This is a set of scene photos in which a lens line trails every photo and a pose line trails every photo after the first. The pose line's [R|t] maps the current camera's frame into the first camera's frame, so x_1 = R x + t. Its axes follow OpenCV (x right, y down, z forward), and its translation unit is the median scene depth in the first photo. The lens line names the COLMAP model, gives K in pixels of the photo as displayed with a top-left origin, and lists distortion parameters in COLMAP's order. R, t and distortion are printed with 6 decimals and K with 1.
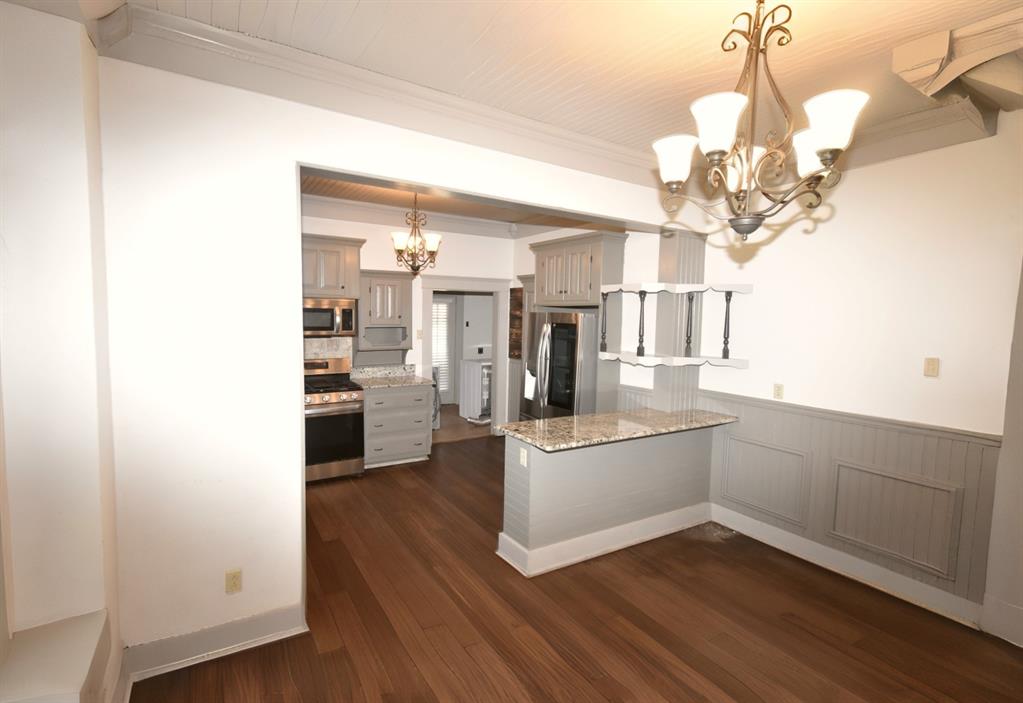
lens RADIAL K [[475.7, 0, 511.5], [0, 475.7, 351.5], [0, 0, 1]] dist [0.001591, 0.000309]
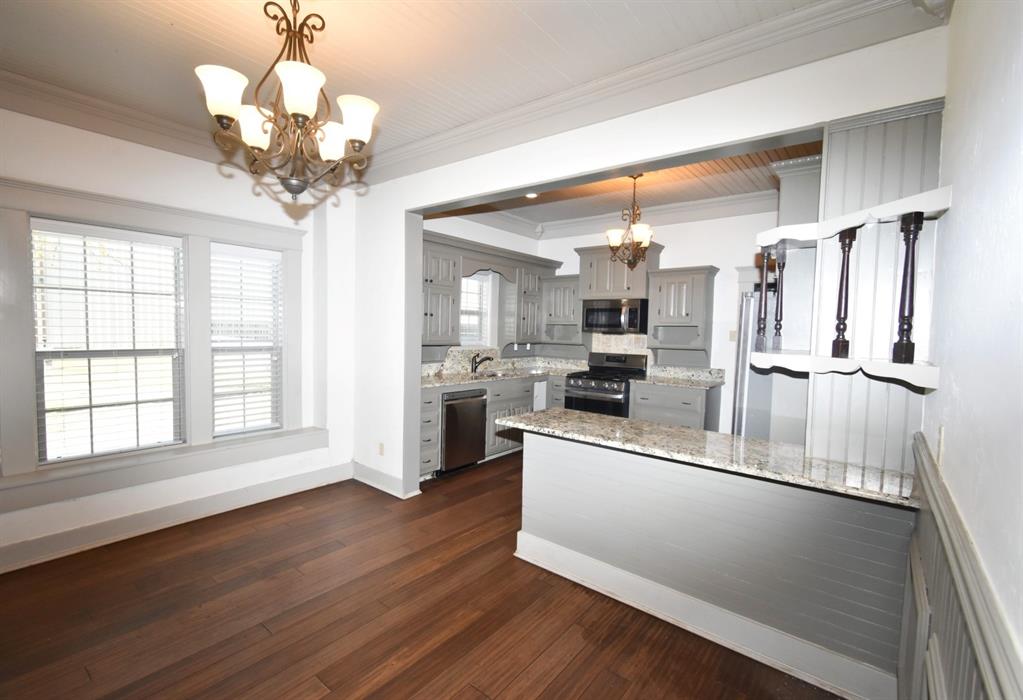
lens RADIAL K [[475.7, 0, 511.5], [0, 475.7, 350.0], [0, 0, 1]] dist [0.001591, 0.000309]
pose [[0.339792, 0.036790, -0.939781, 0.797393], [-0.087382, 0.996147, 0.007403, 0.029805], [0.936433, 0.079605, 0.341697, 0.513829]]
